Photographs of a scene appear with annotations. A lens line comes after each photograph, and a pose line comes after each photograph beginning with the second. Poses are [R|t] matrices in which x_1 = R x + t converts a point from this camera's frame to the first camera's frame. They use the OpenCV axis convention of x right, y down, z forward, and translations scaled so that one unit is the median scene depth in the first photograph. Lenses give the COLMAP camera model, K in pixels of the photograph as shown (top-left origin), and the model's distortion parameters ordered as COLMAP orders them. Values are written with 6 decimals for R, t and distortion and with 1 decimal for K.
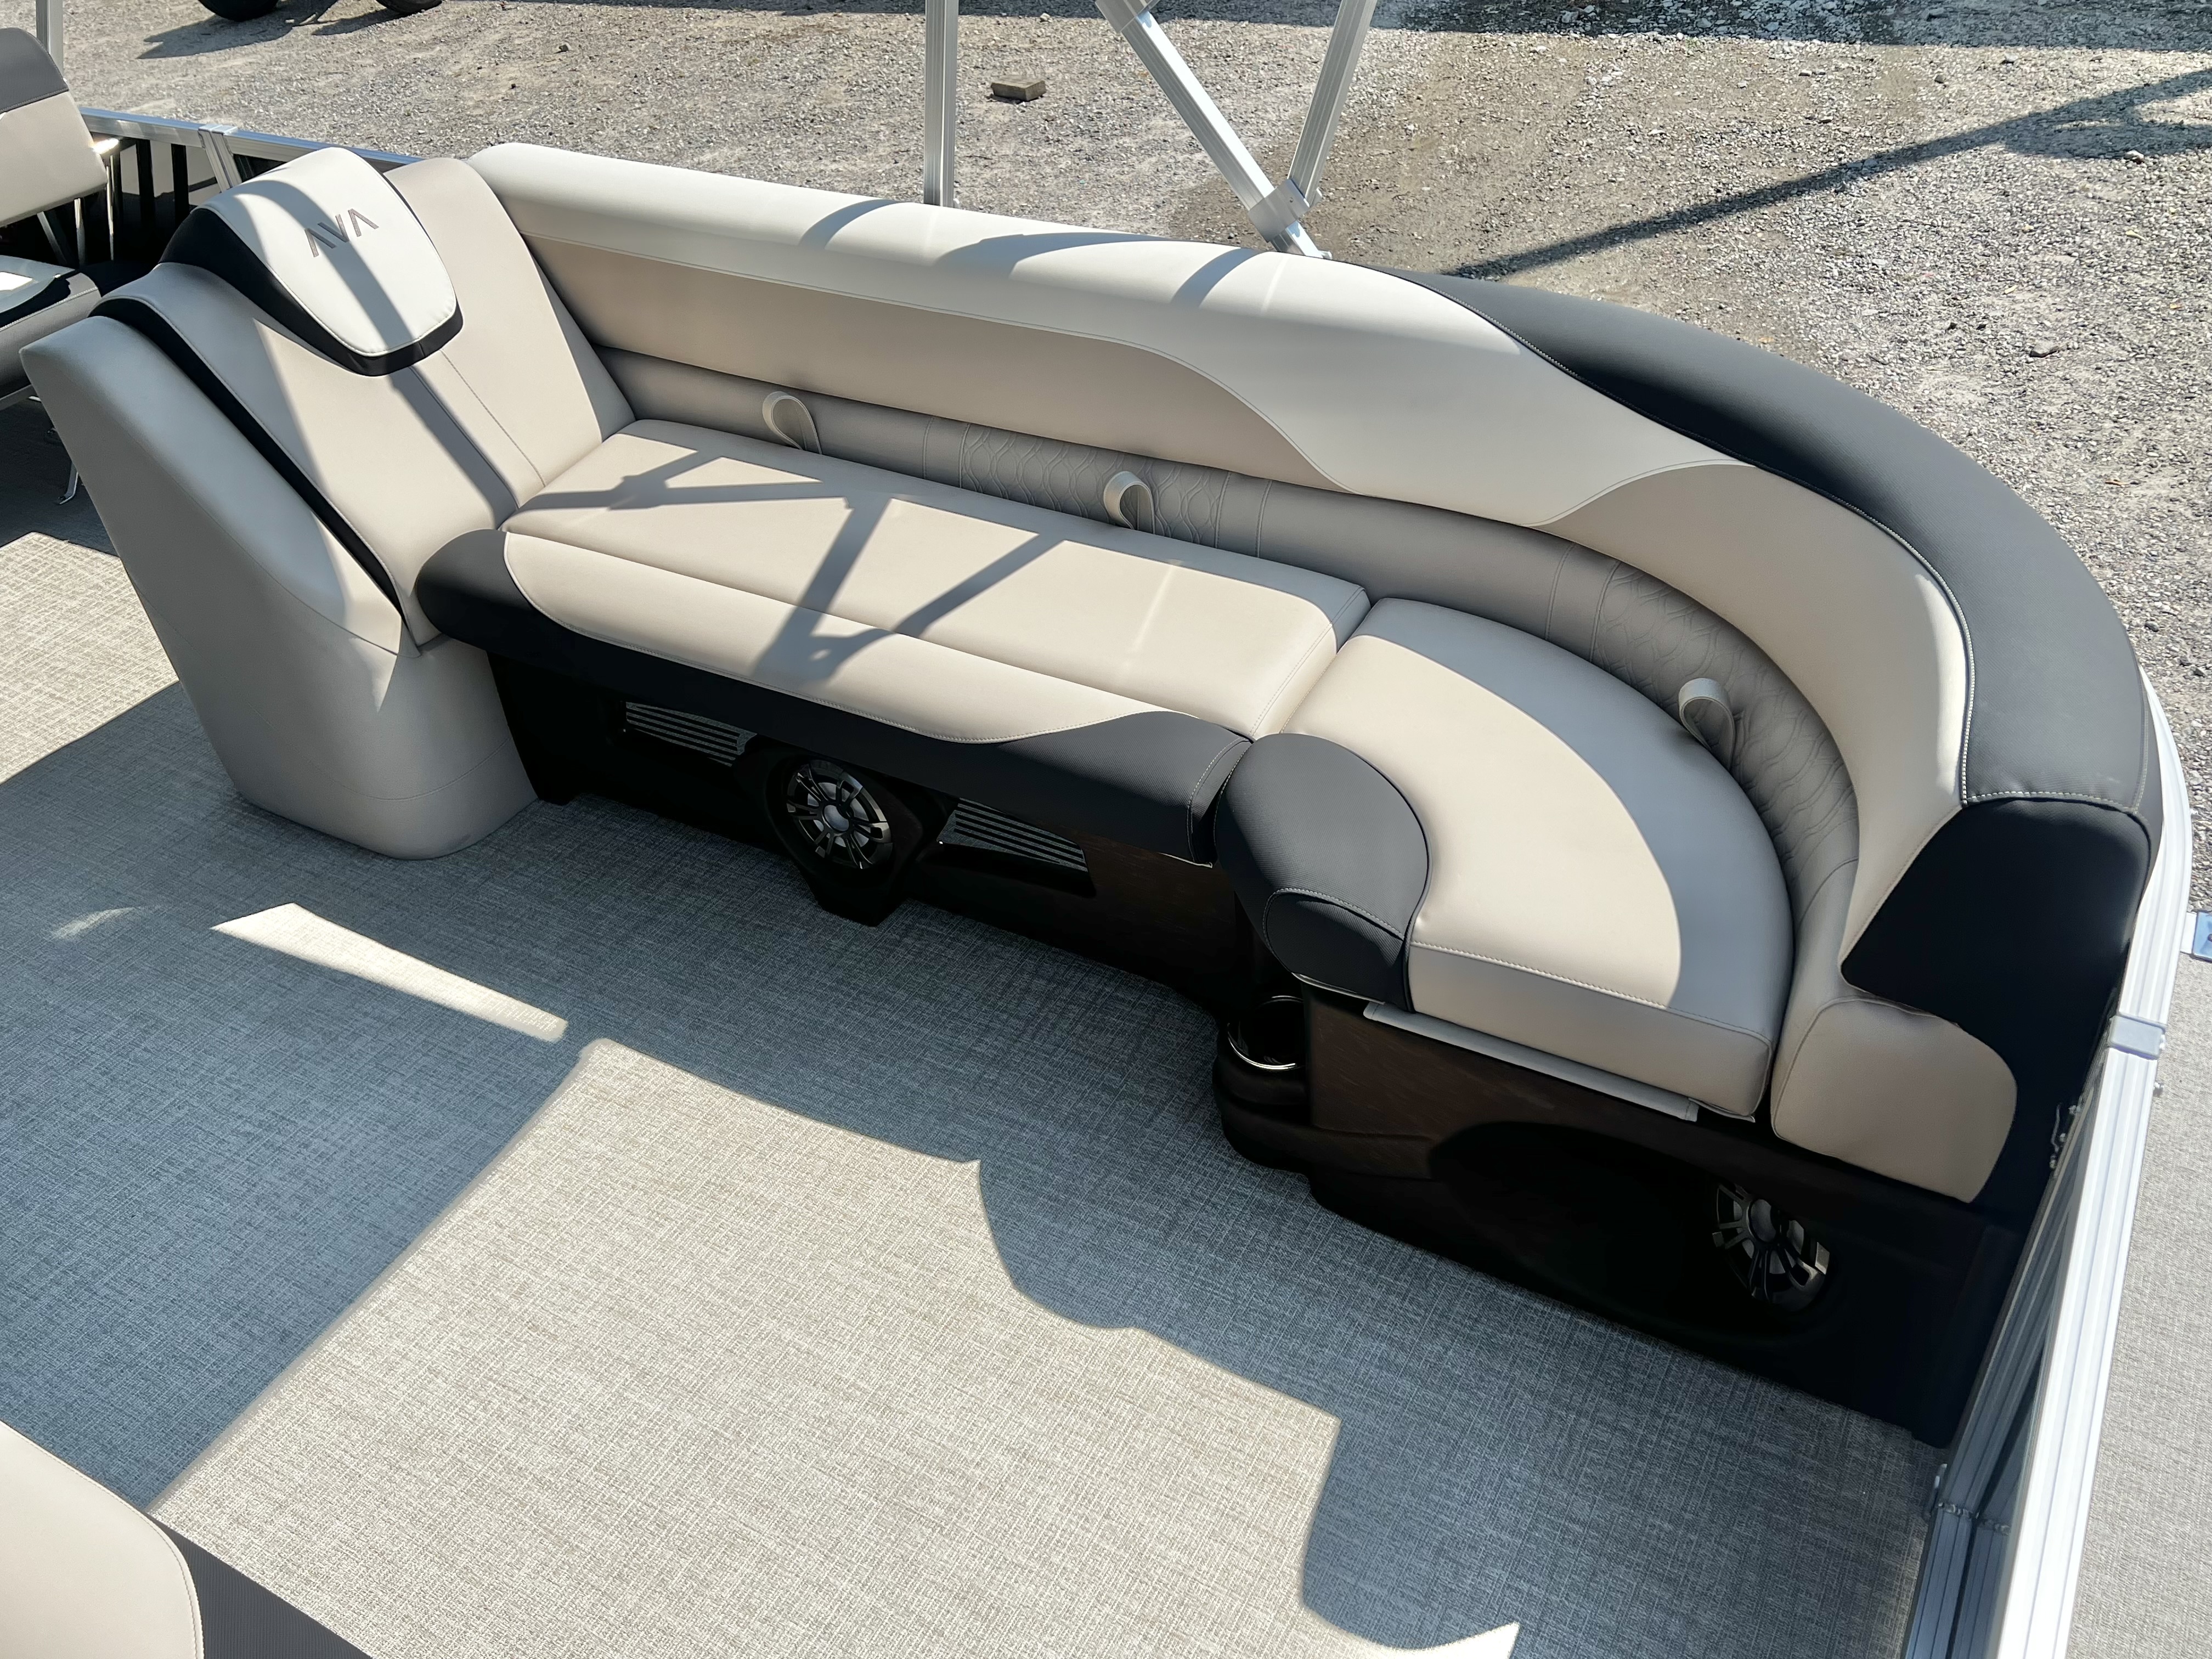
lens RADIAL K [[1745.7, 0, 1107.5], [0, 1745.7, 839.6], [0, 0, 1]] dist [0.038922, -0.037143]
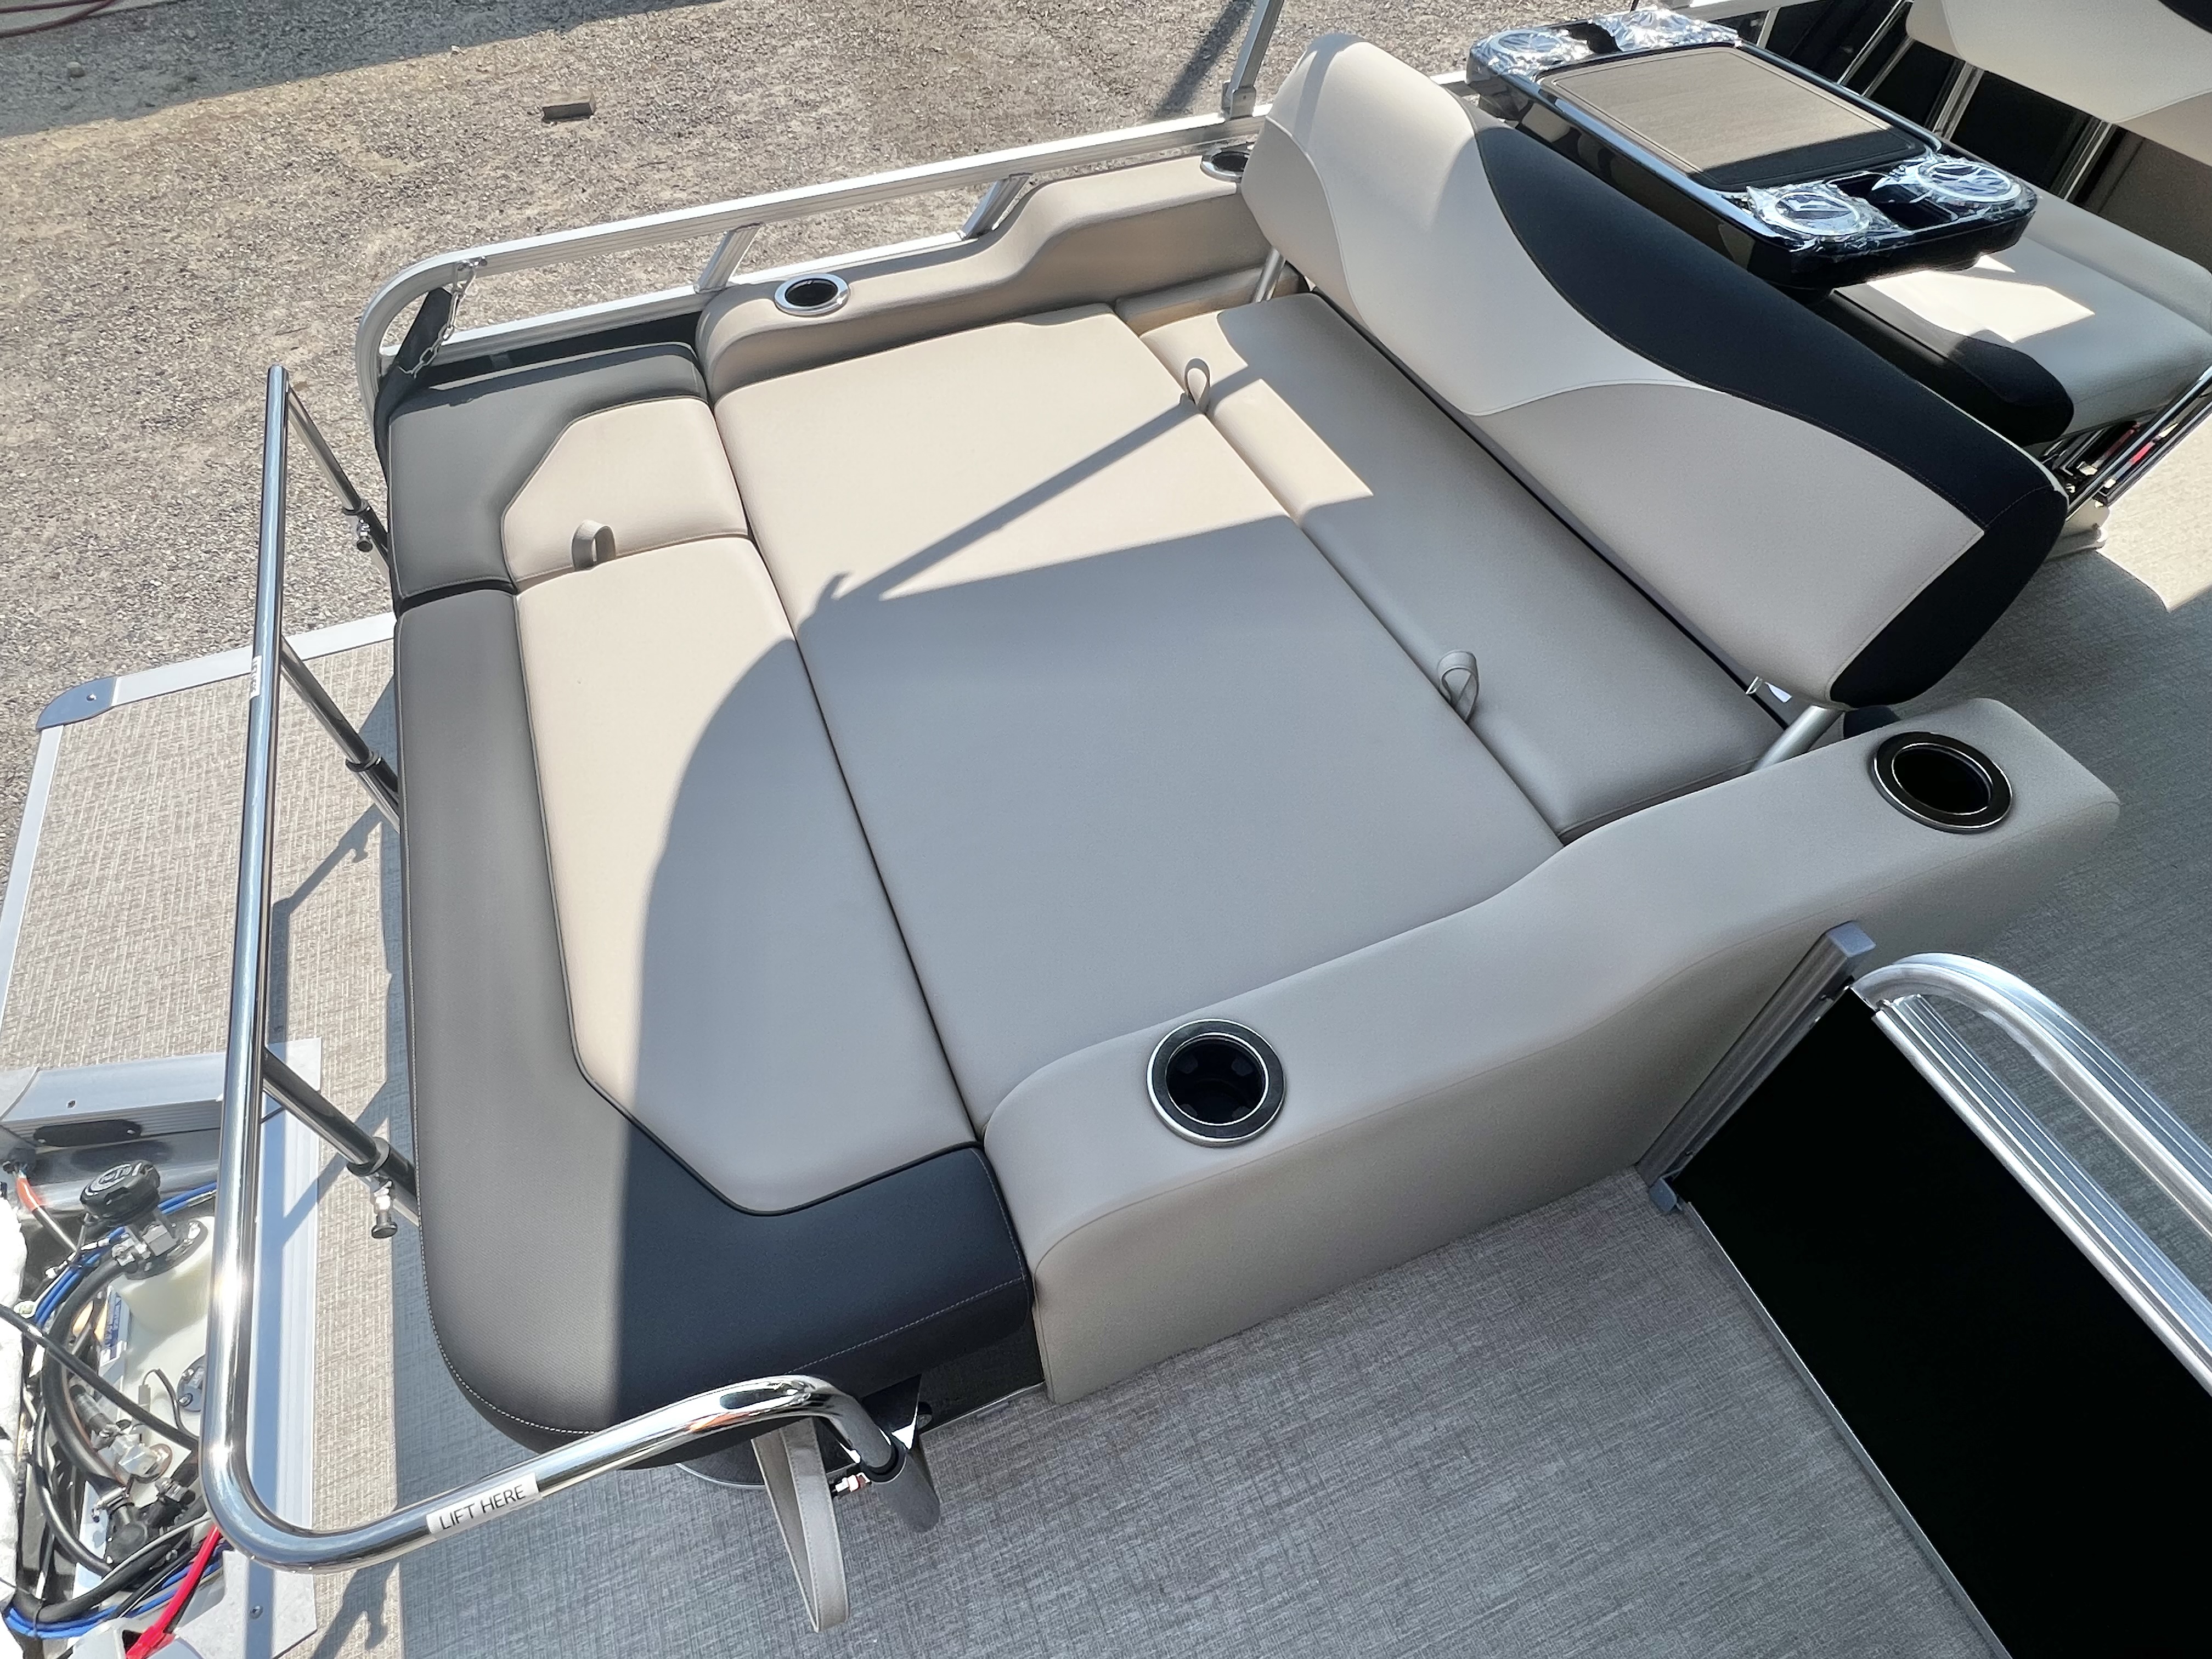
lens RADIAL K [[1197.1, 0, 1112.2], [0, 1197.1, 823.5], [0, 0, 1]] dist [-0.000704, -0.000138]
pose [[0.624159, -0.563384, 0.541317, -0.569628], [0.470026, 0.824206, 0.315848, -0.159659], [-0.624100, 0.057294, 0.779241, 0.277056]]
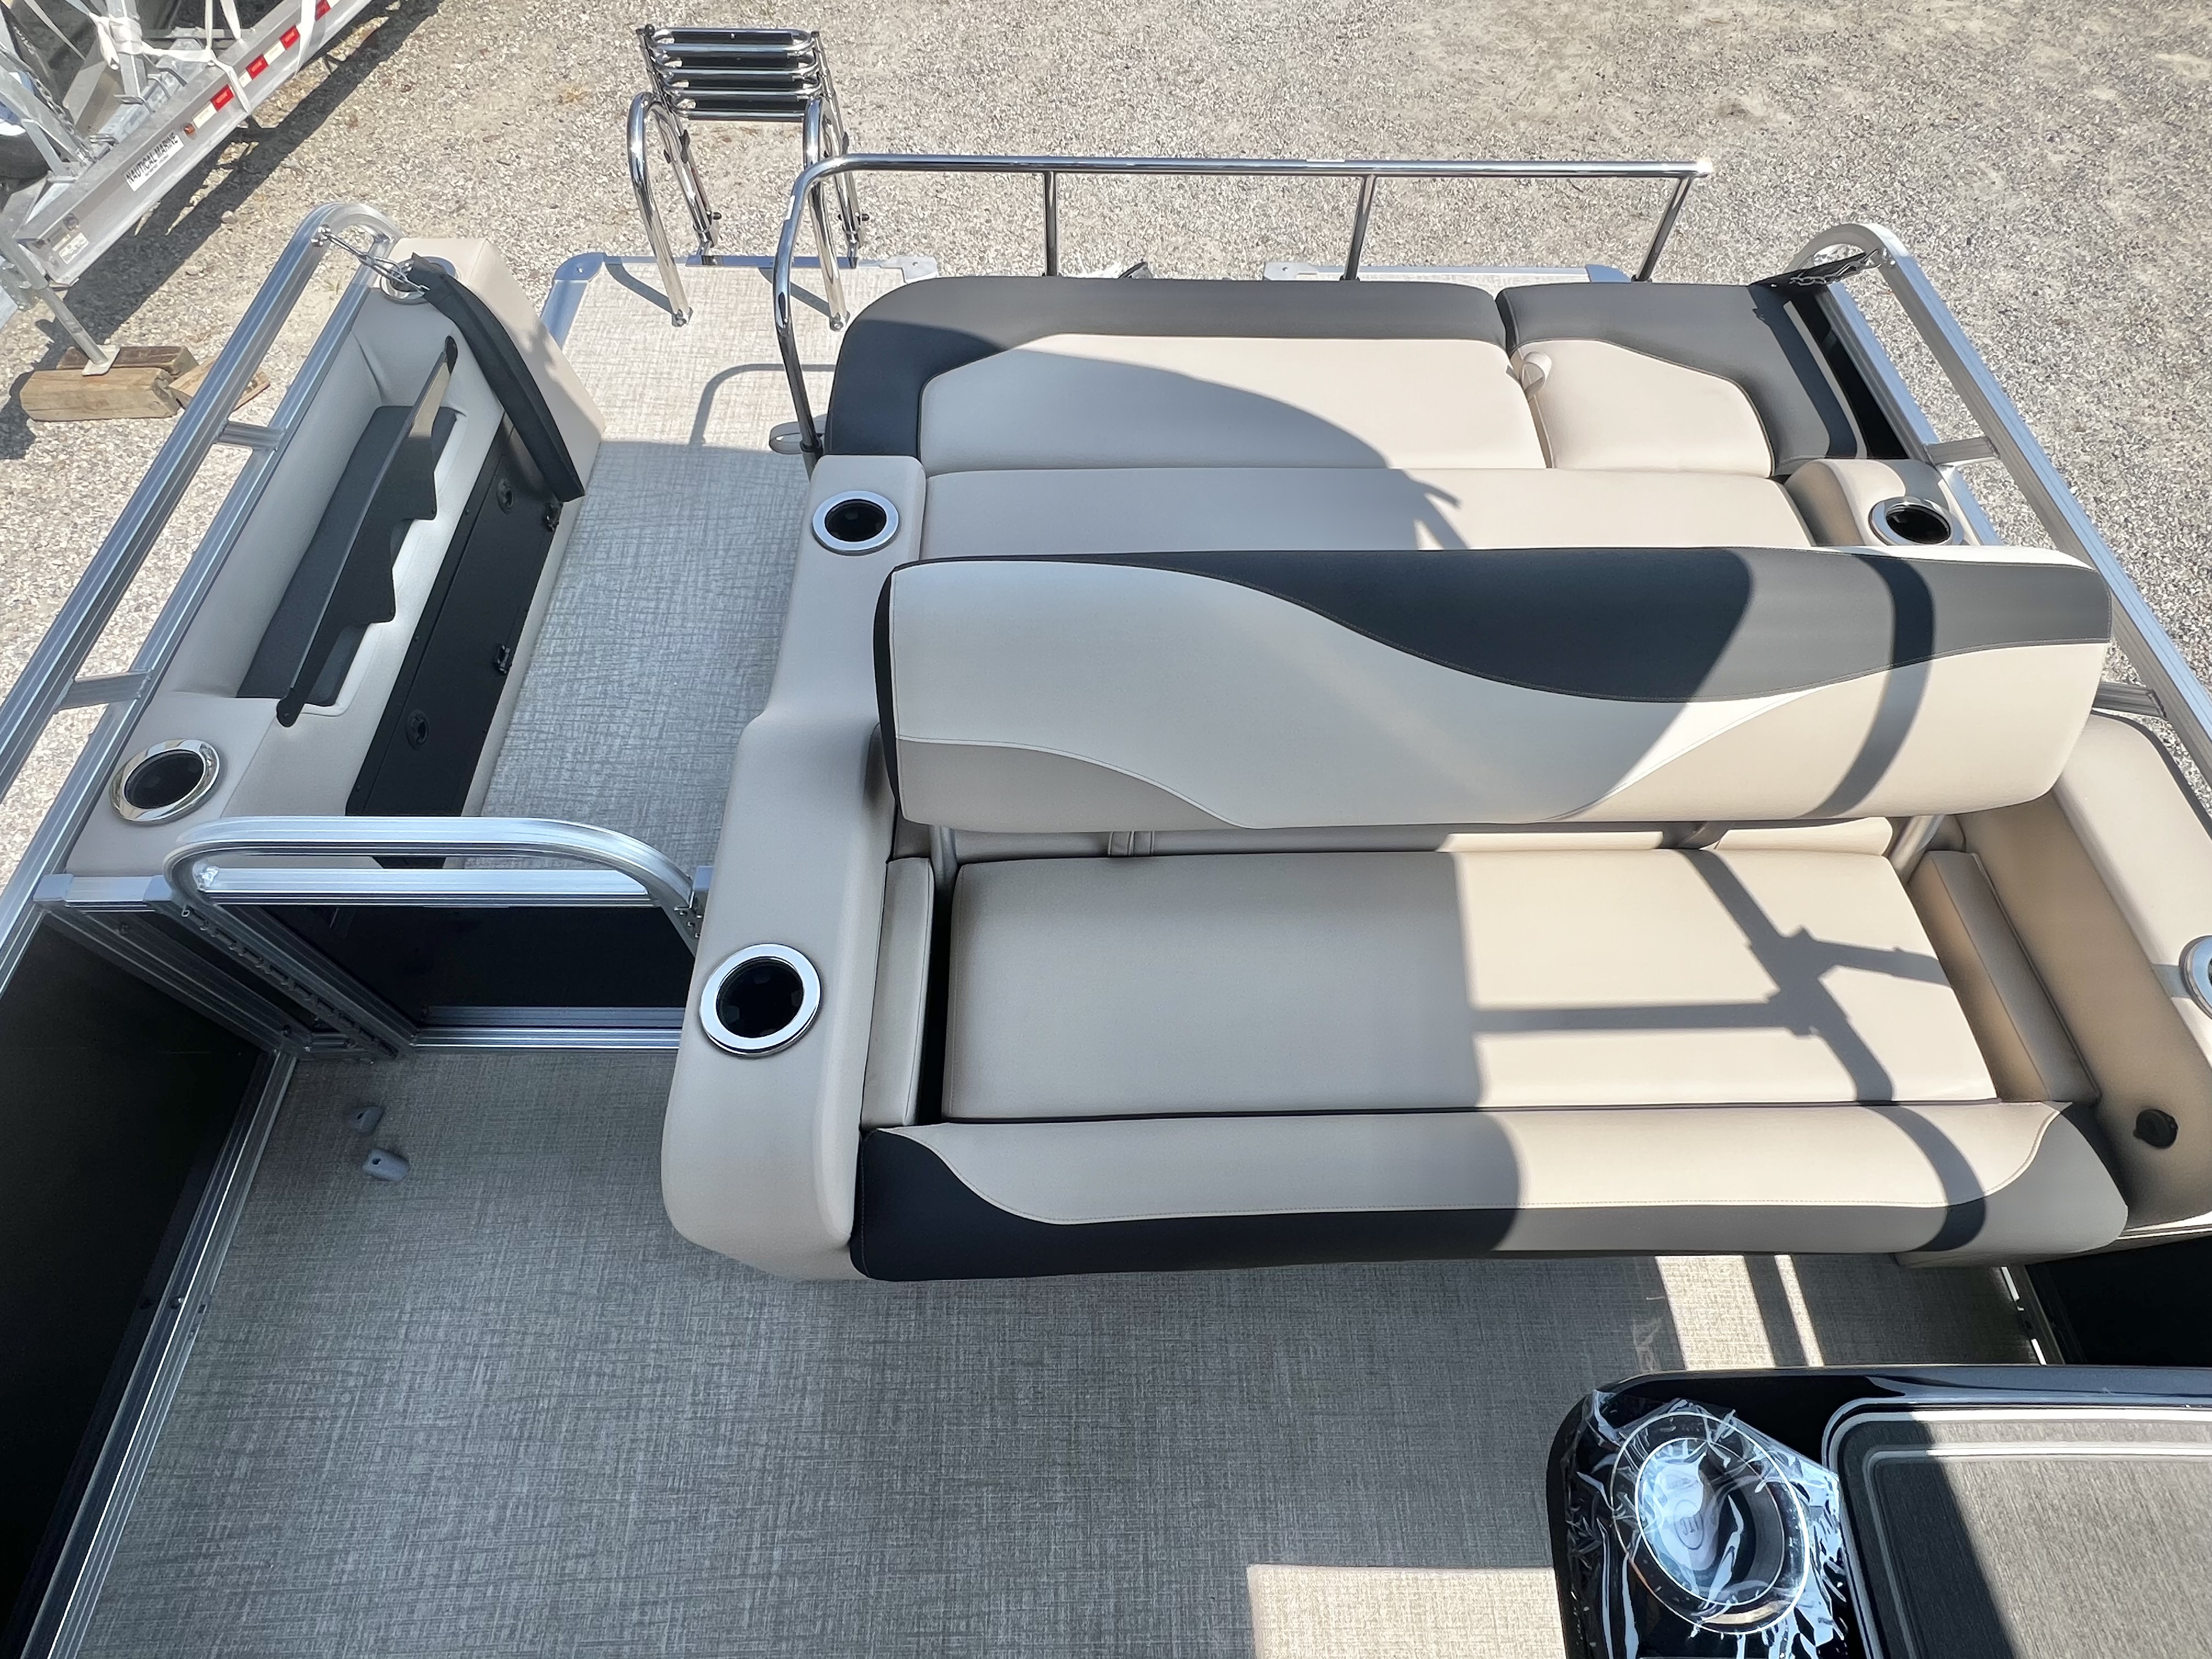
lens RADIAL K [[1133.8, 0, 1092.8], [0, 1133.8, 825.1], [0, 0, 1]] dist [-0.001165, -0.000284]
pose [[0.500131, 0.775532, -0.385253, -0.390548], [-0.586857, 0.630694, 0.507765, -0.180078], [0.636764, -0.027861, 0.770555, 0.248071]]
